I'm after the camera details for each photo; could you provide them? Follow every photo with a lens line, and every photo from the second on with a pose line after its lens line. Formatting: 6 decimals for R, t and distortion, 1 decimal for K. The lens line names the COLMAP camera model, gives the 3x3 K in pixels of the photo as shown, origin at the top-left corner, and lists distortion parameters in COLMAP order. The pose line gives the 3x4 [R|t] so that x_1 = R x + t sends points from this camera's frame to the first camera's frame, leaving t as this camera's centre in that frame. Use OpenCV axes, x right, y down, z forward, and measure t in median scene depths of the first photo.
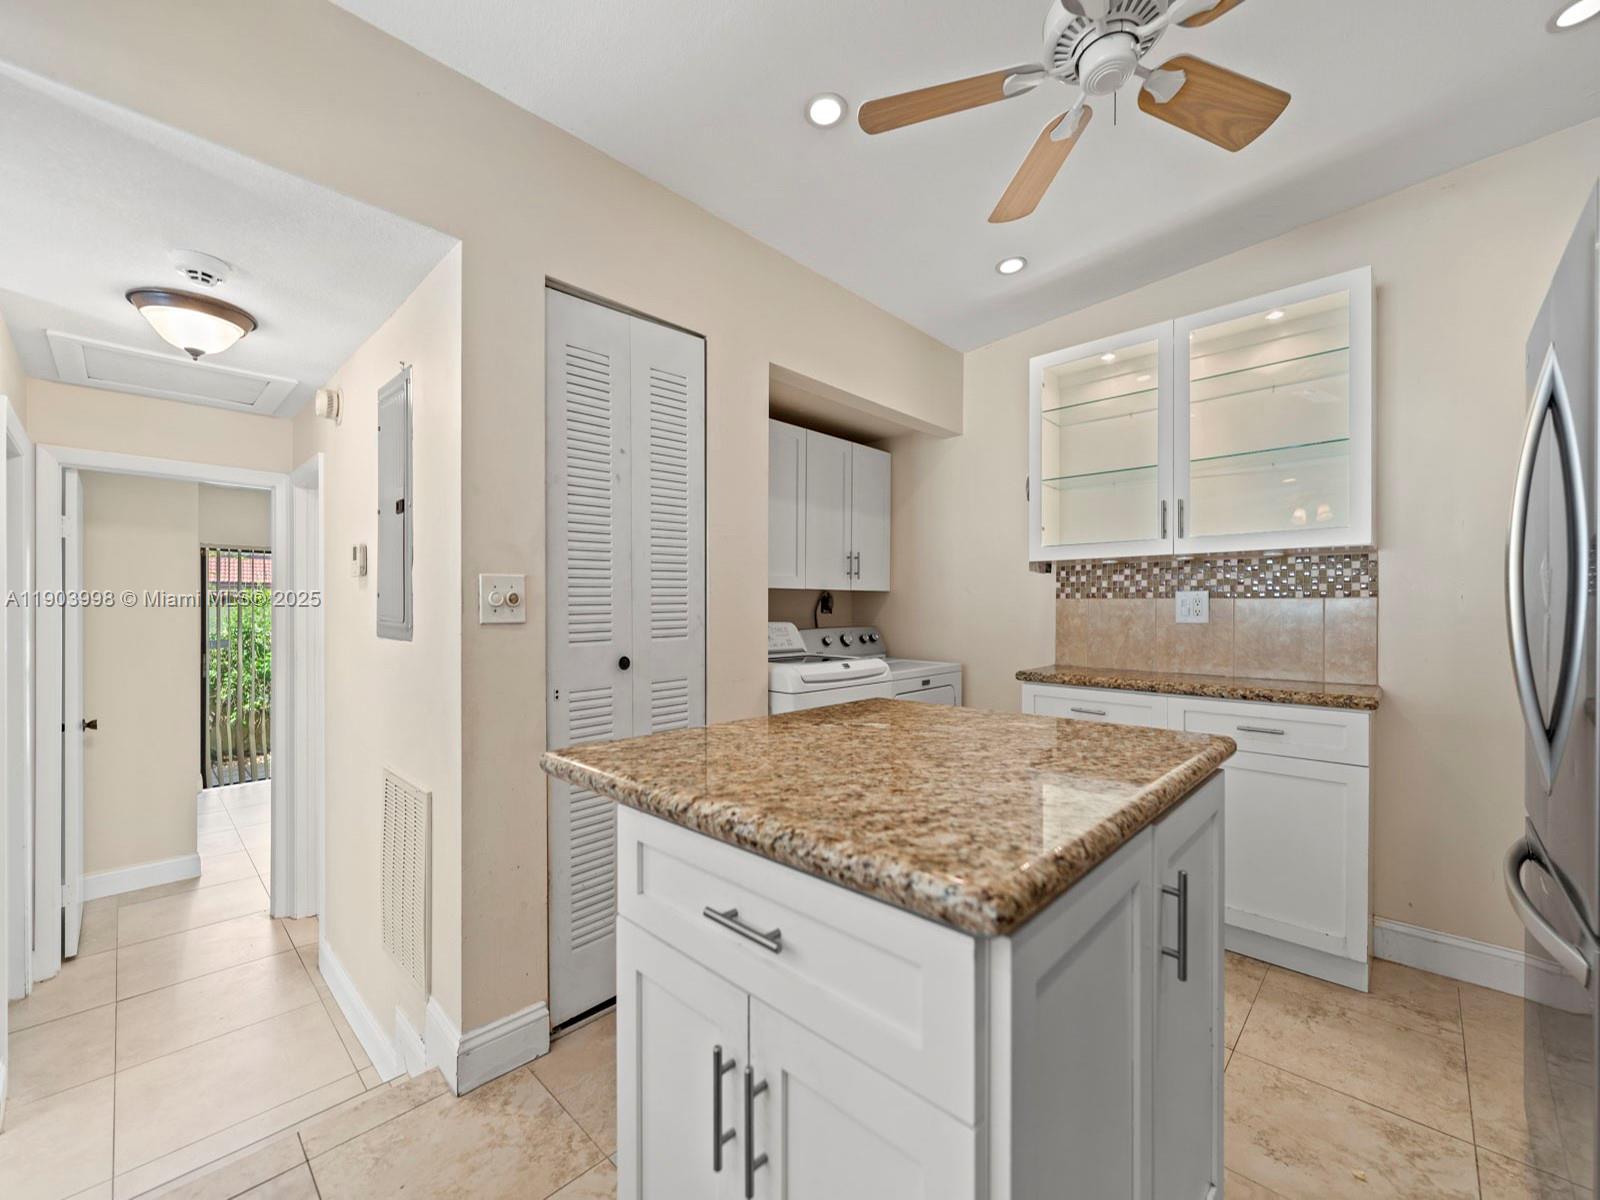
lens RADIAL K [[649.6, 0, 792.0], [0, 649.6, 607.0], [0, 0, 1]] dist [-0.003068, 0.000374]
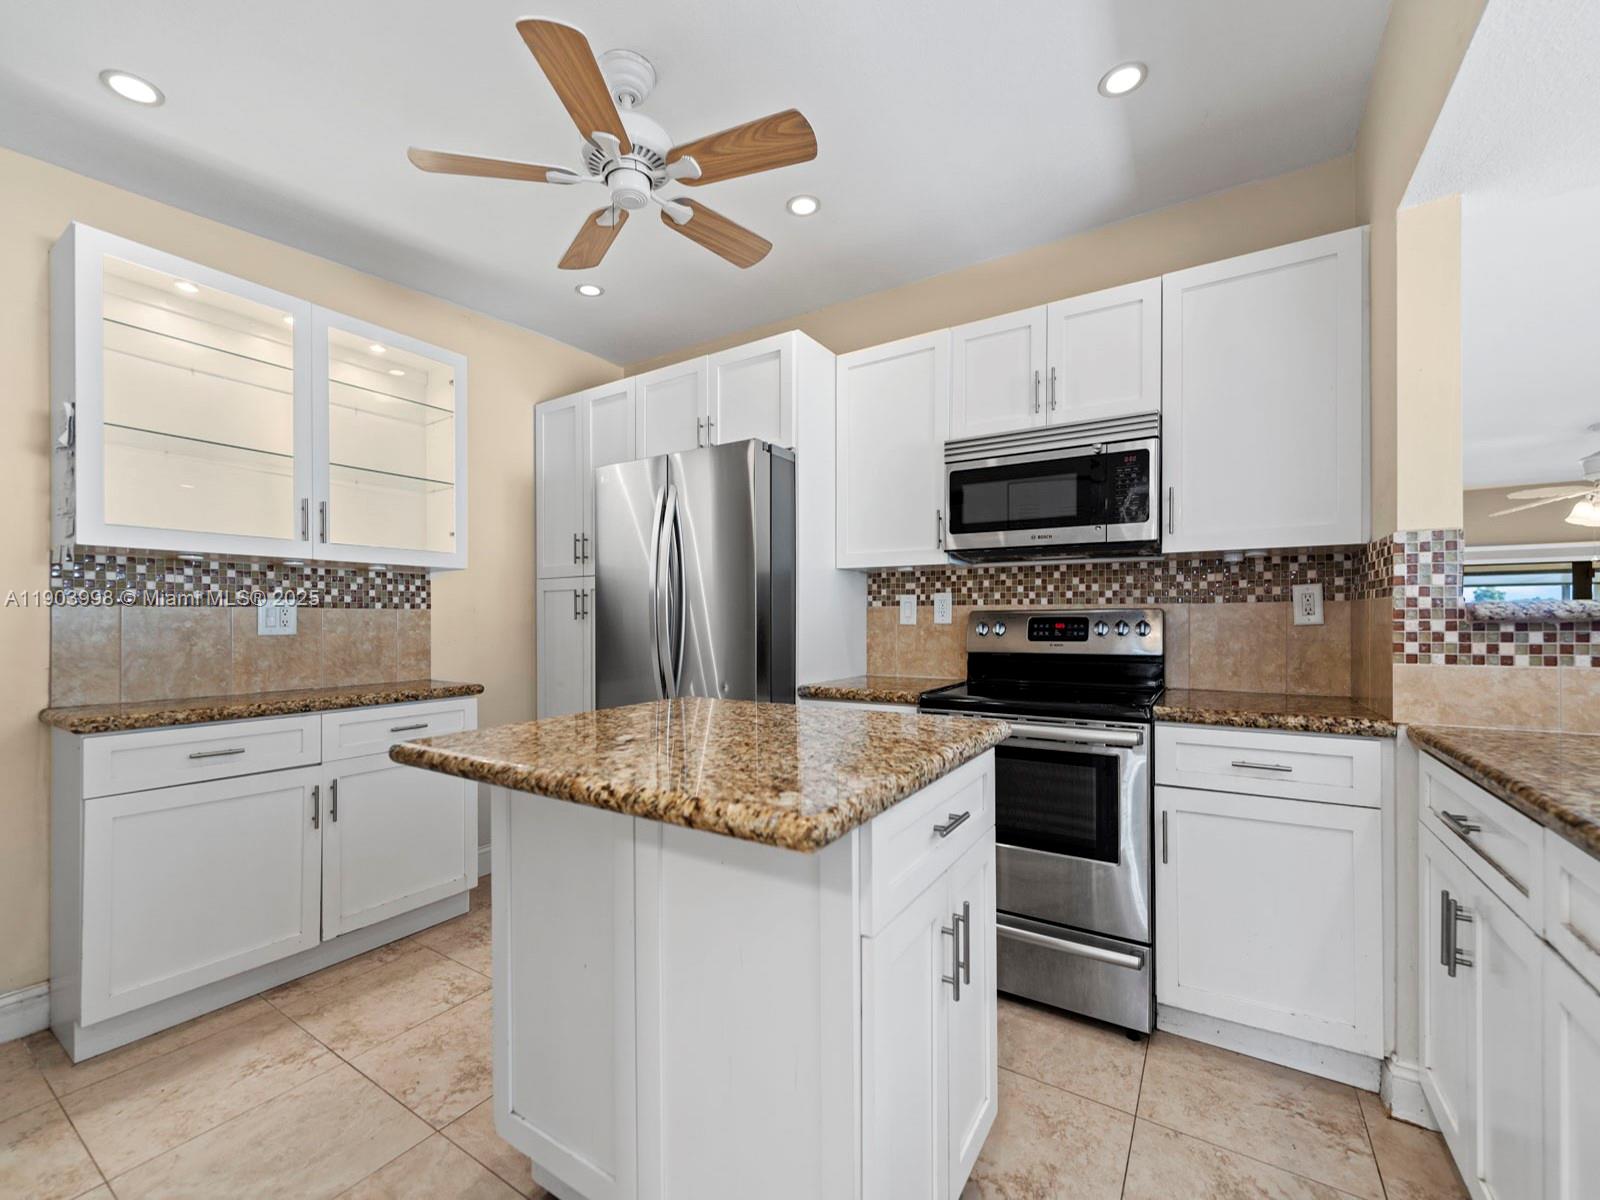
lens RADIAL K [[649.6, 0, 806.5], [0, 649.6, 614.7], [0, 0, 1]] dist [-0.003068, 0.000374]
pose [[-0.205436, 0.008779, 0.978631, -0.399578], [0.004843, 0.999957, -0.007954, 0.007241], [-0.978659, 0.003105, -0.205469, 0.445547]]
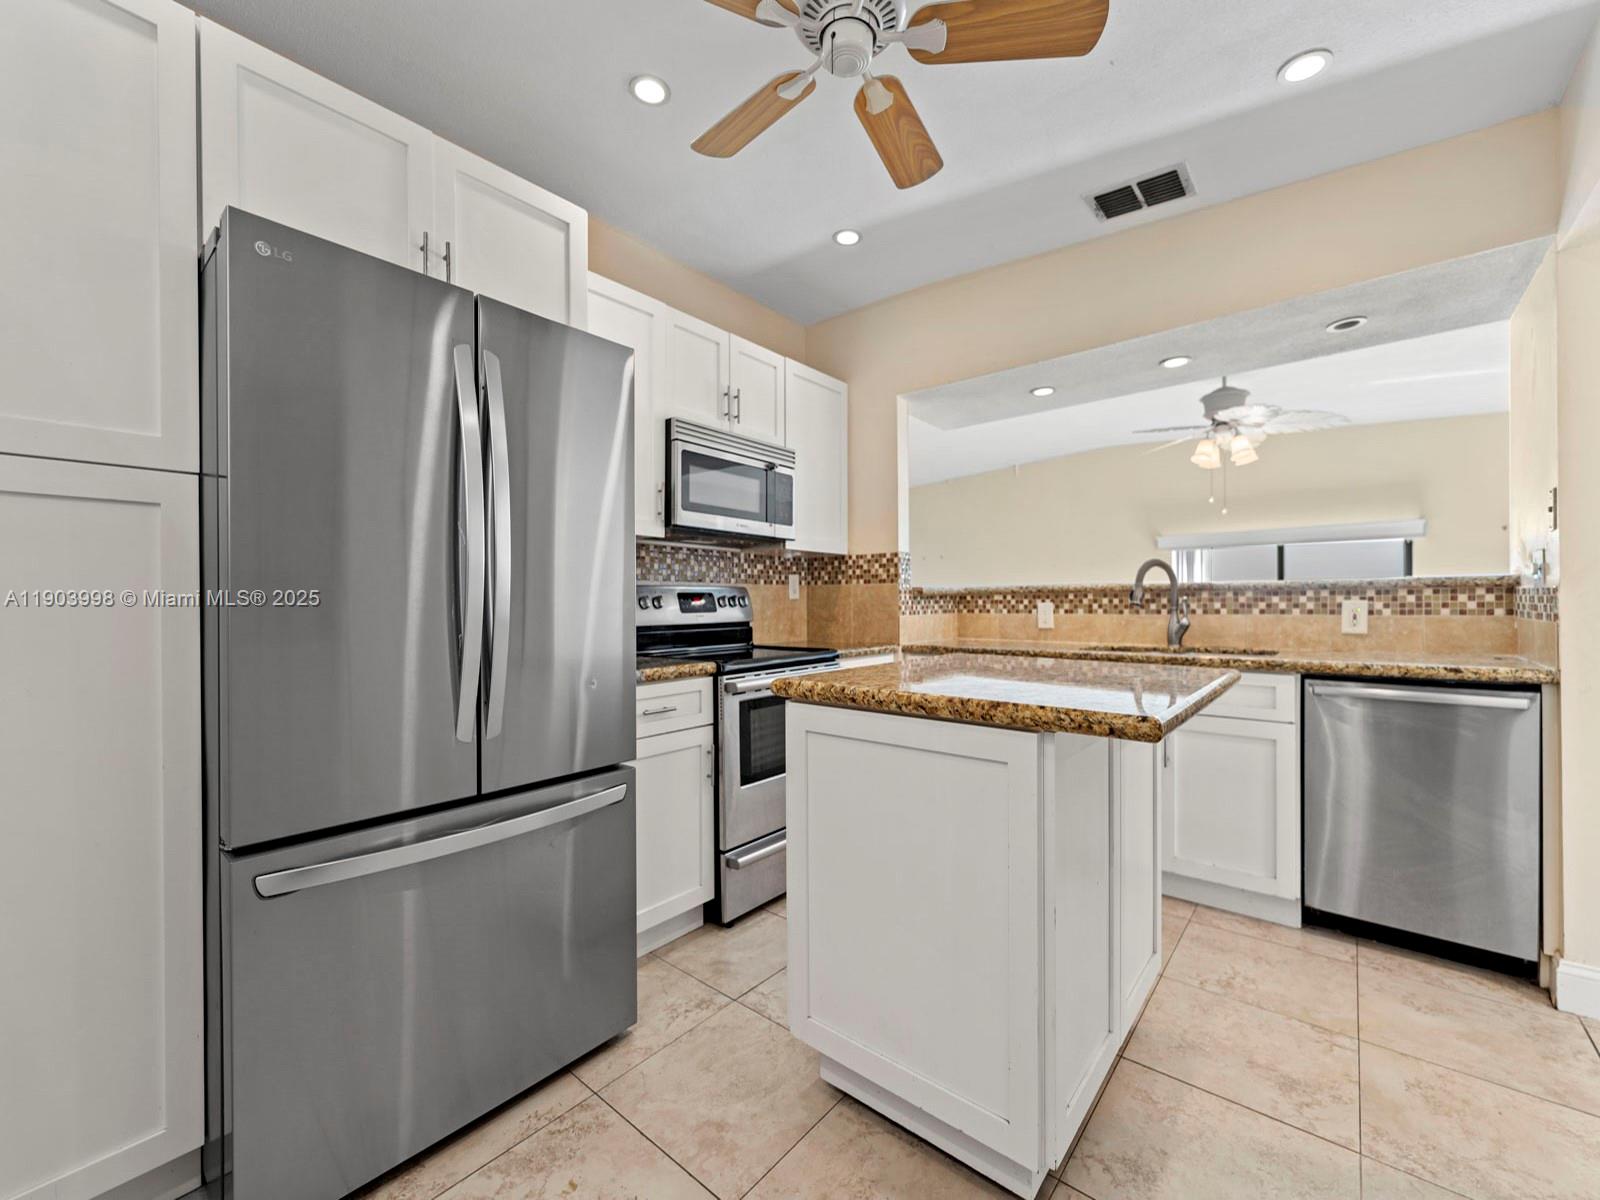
lens RADIAL K [[649.6, 0, 788.6], [0, 649.6, 598.4], [0, 0, 1]] dist [-0.003068, 0.000374]
pose [[-0.998411, 0.007850, -0.055807, 0.304631], [0.008152, 0.999953, -0.005186, 0.020817], [0.055763, -0.005633, -0.998428, 0.969459]]
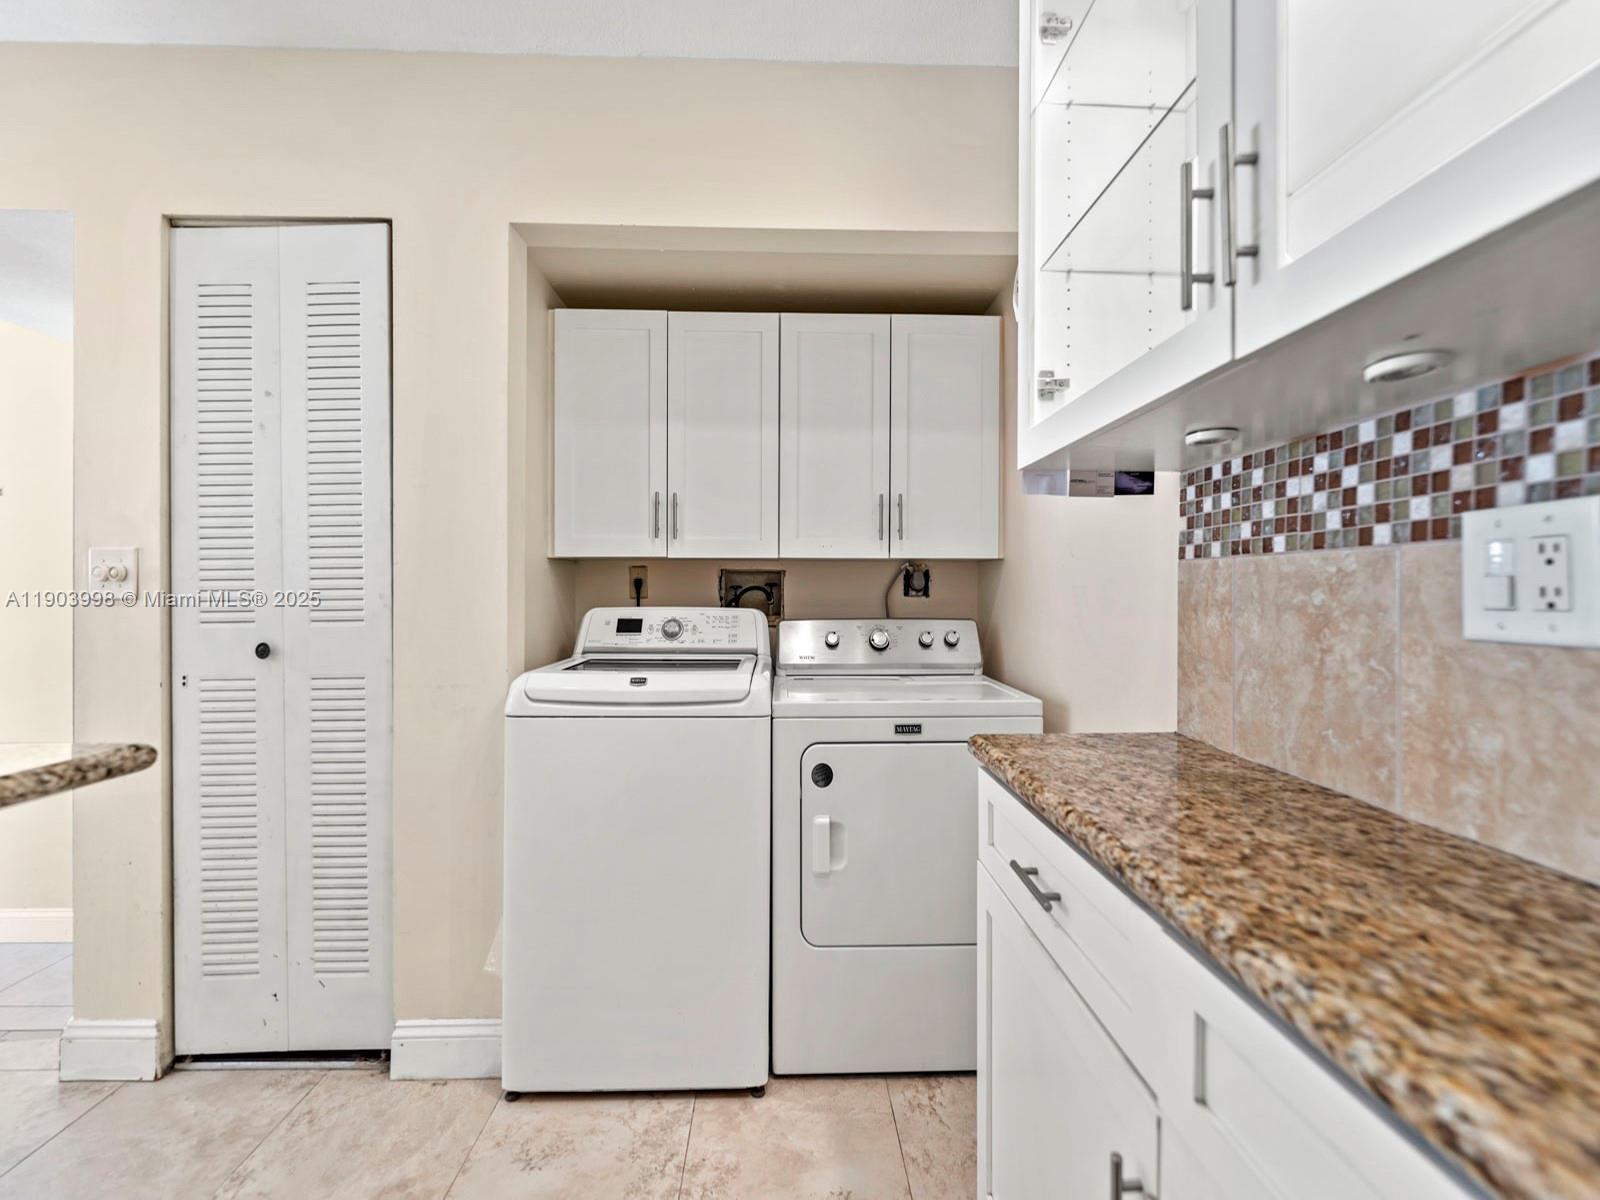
lens RADIAL K [[649.6, 0, 811.0], [0, 649.6, 589.6], [0, 0, 1]] dist [-0.003068, 0.000374]
pose [[0.717532, -0.000662, -0.696525, 0.567197], [-0.001826, 0.999994, -0.002832, 0.006639], [0.696523, 0.003304, 0.717527, 0.625669]]
